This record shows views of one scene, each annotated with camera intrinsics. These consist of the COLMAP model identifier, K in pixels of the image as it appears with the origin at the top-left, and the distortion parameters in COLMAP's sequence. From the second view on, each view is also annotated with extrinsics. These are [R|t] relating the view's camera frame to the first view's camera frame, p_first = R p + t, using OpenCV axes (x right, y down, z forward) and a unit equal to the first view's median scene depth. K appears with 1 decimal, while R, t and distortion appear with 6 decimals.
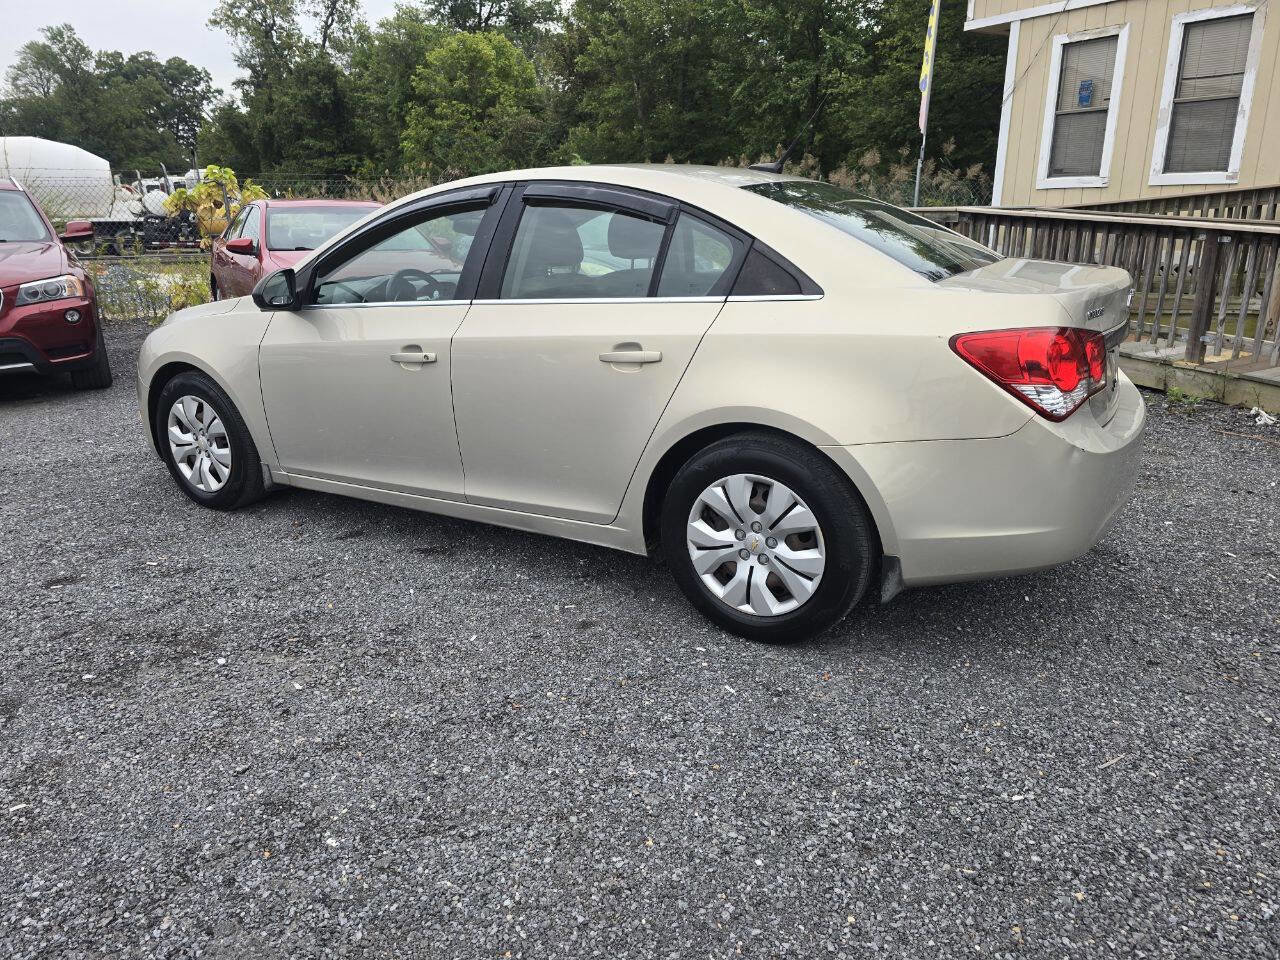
lens RADIAL K [[853.2, 0, 631.5], [0, 853.2, 468.4], [0, 0, 1]] dist [0.058681, -0.052136]
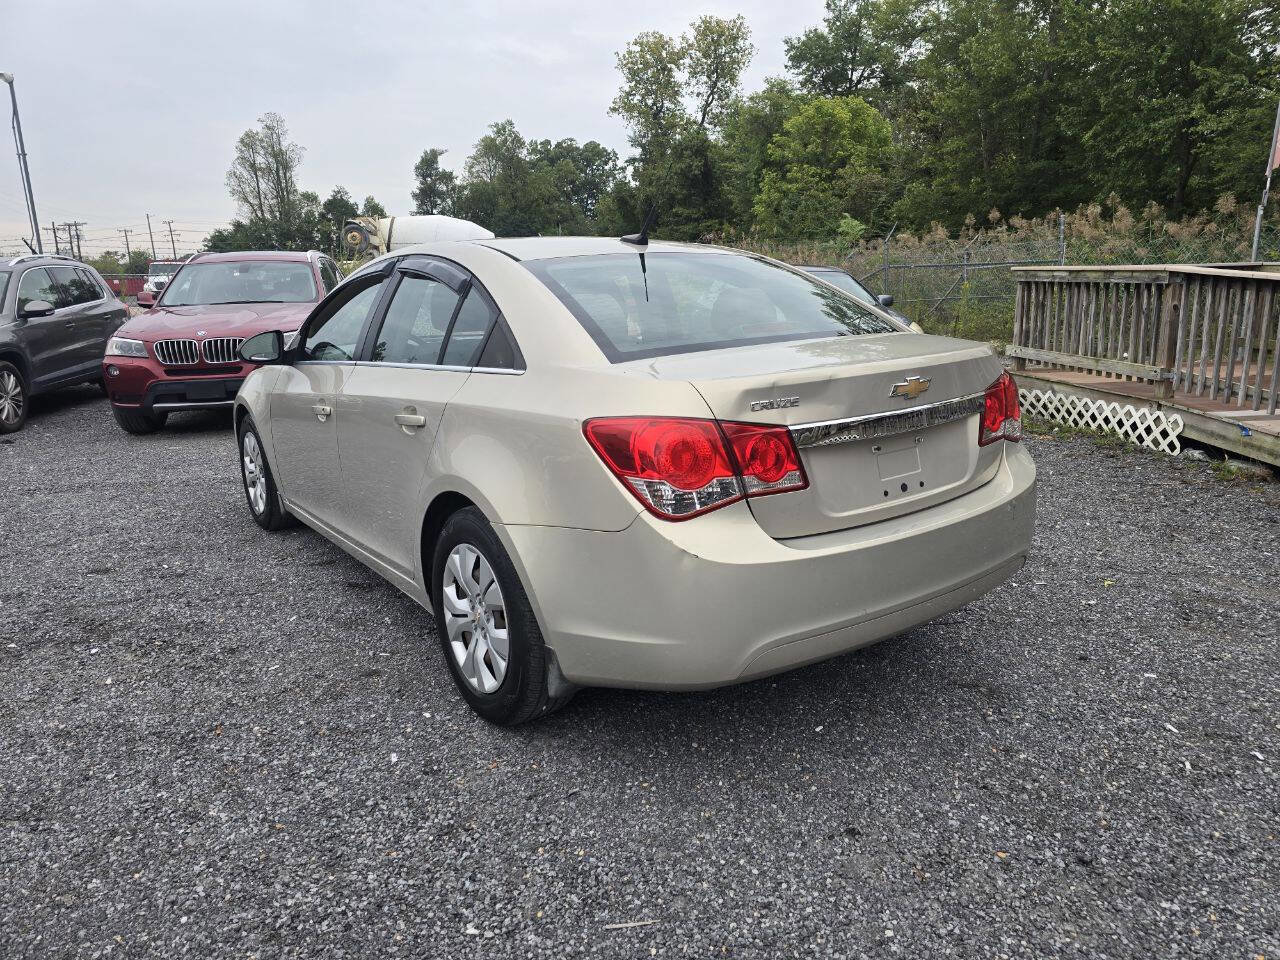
lens RADIAL K [[853.2, 0, 647.2], [0, 853.2, 470.6], [0, 0, 1]] dist [0.058681, -0.052136]
pose [[0.922155, 0.079964, -0.378465, 0.202083], [-0.102490, 0.993941, -0.039719, -0.017426], [0.372996, 0.075416, 0.924763, 0.043327]]
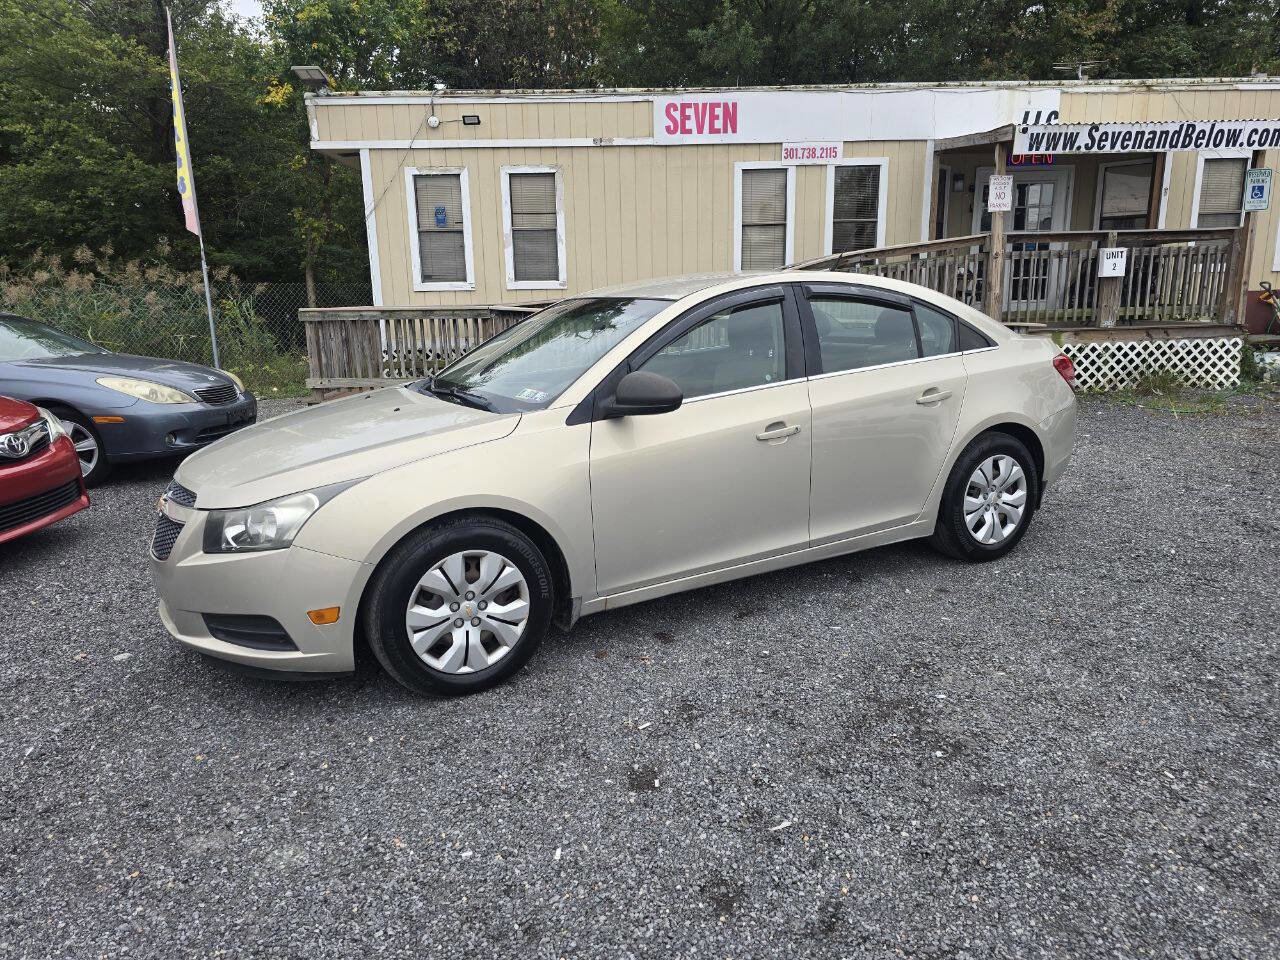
lens RADIAL K [[853.2, 0, 630.1], [0, 853.2, 476.3], [0, 0, 1]] dist [0.058681, -0.052136]
pose [[0.509454, -0.182390, 0.840946, -0.467206], [0.266333, 0.962712, 0.047452, -0.063719], [-0.818244, 0.199797, 0.539034, 0.198772]]
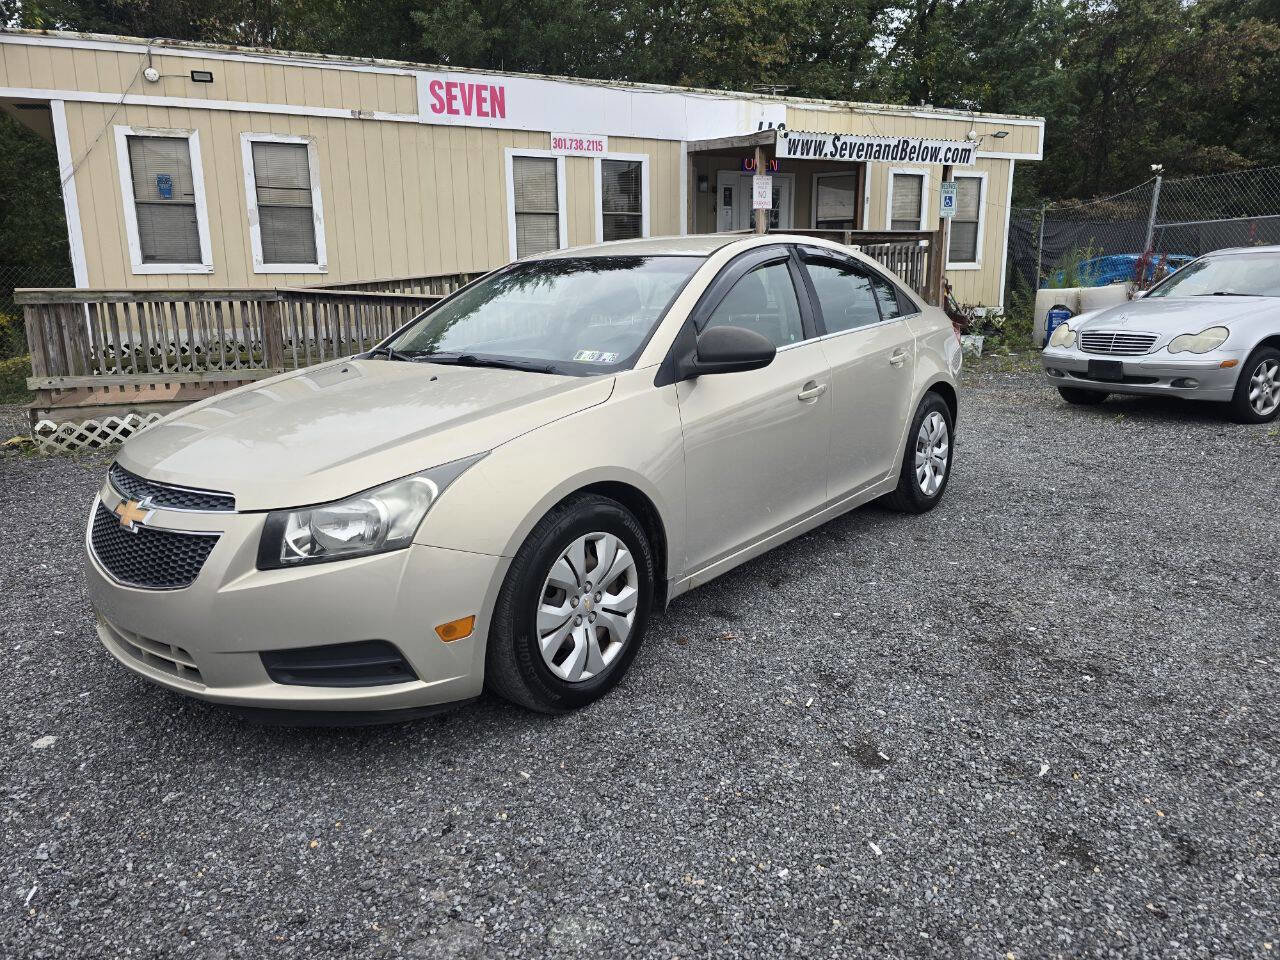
lens RADIAL K [[853.2, 0, 637.5], [0, 853.2, 457.4], [0, 0, 1]] dist [0.058681, -0.052136]
pose [[0.154886, -0.184417, 0.970567, -0.492583], [0.300383, 0.944701, 0.131566, -0.093482], [-0.941159, 0.271164, 0.201716, 0.358178]]
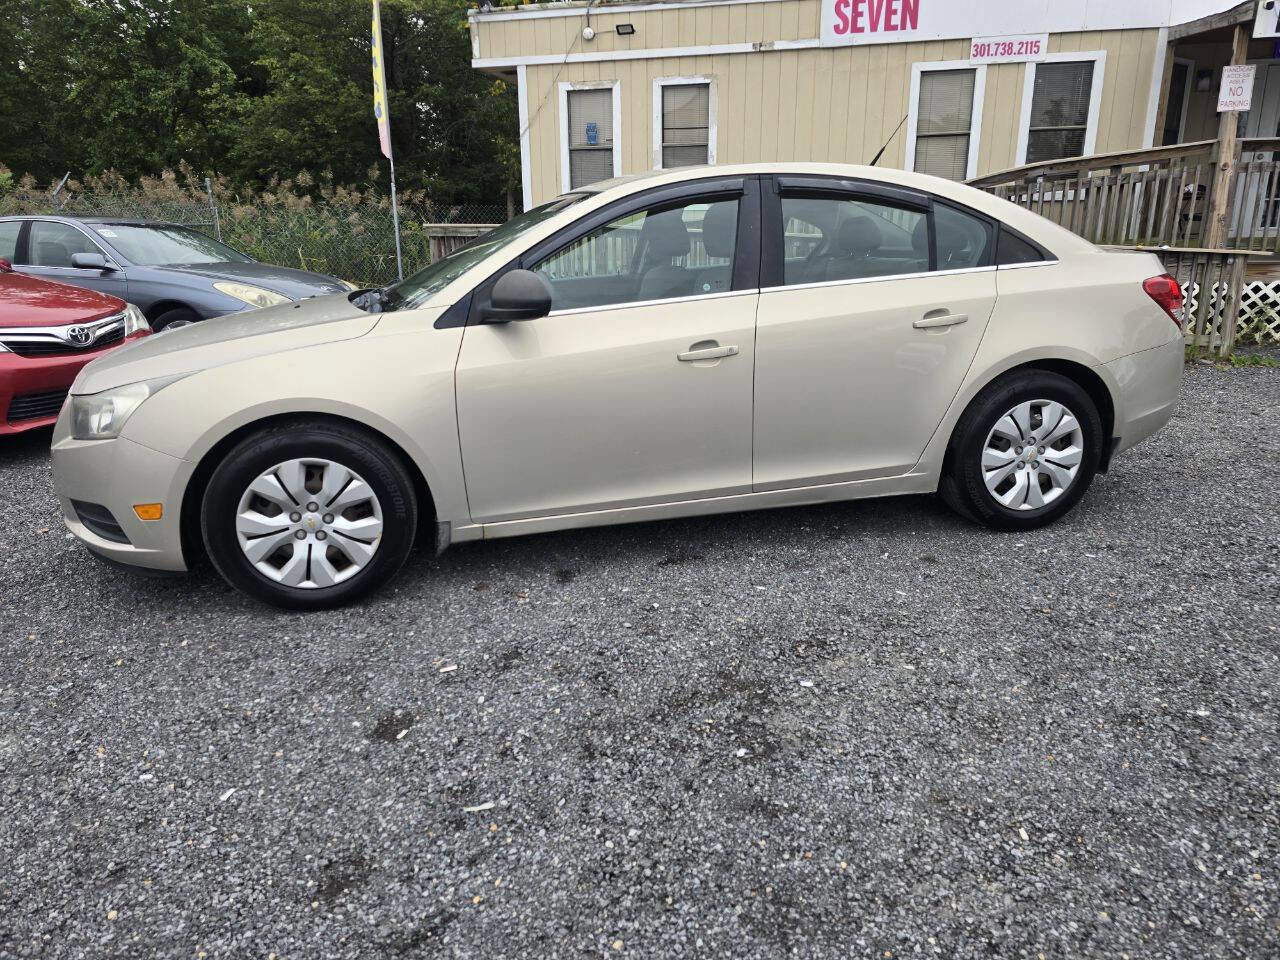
lens RADIAL K [[853.2, 0, 629.7], [0, 853.2, 461.1], [0, 0, 1]] dist [0.058681, -0.052136]
pose [[0.720060, -0.180469, 0.670033, -0.347543], [0.206095, 0.977637, 0.041838, -0.024328], [-0.662600, 0.107965, 0.741151, 0.127713]]
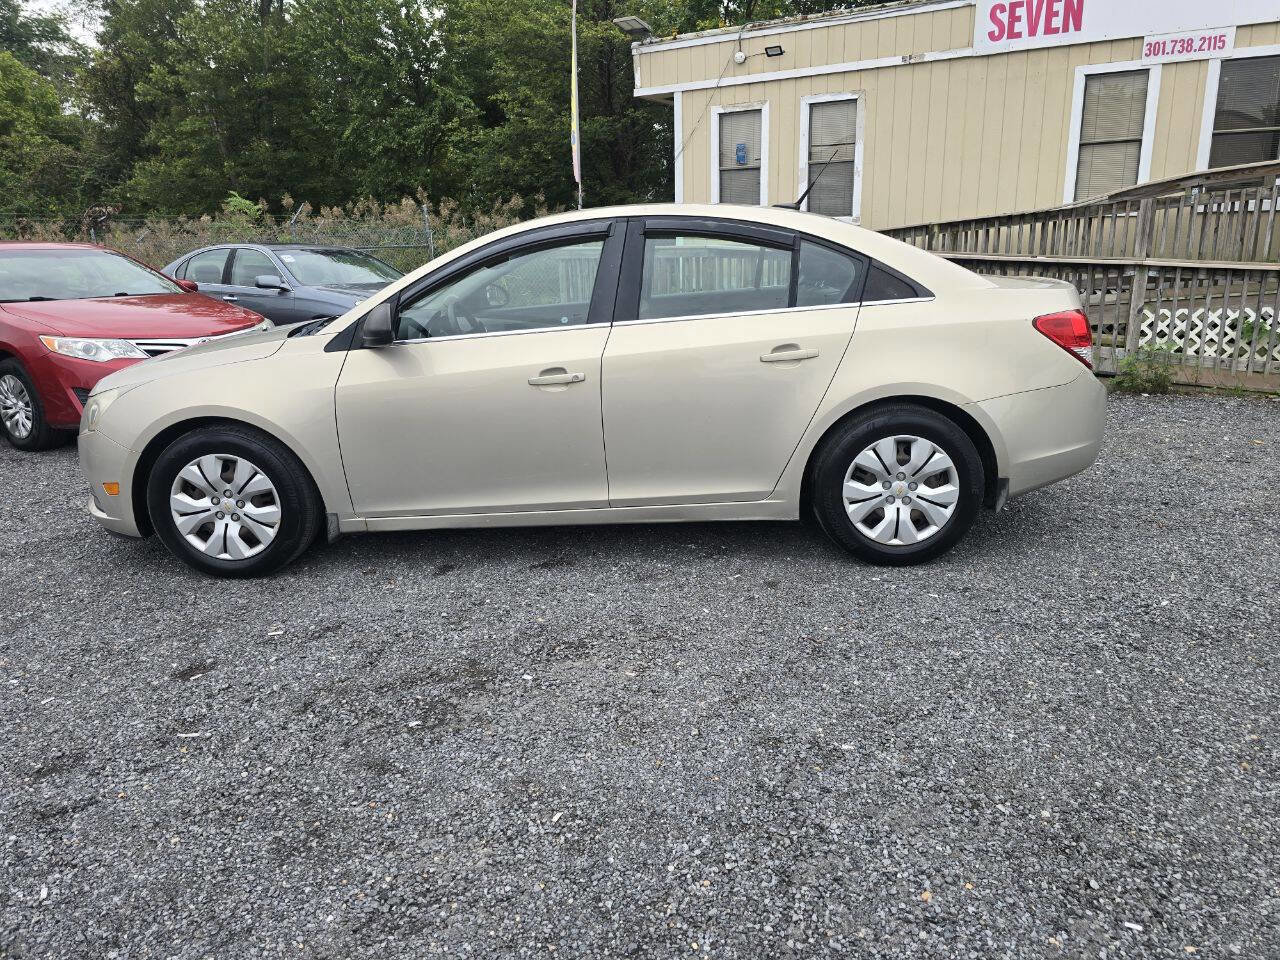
lens RADIAL K [[853.2, 0, 646.9], [0, 853.2, 462.2], [0, 0, 1]] dist [0.058681, -0.052136]
pose [[0.877977, -0.128459, 0.461145, -0.233291], [0.152314, 0.988223, -0.014708, 0.002308], [-0.453825, 0.083152, 0.887203, 0.003950]]
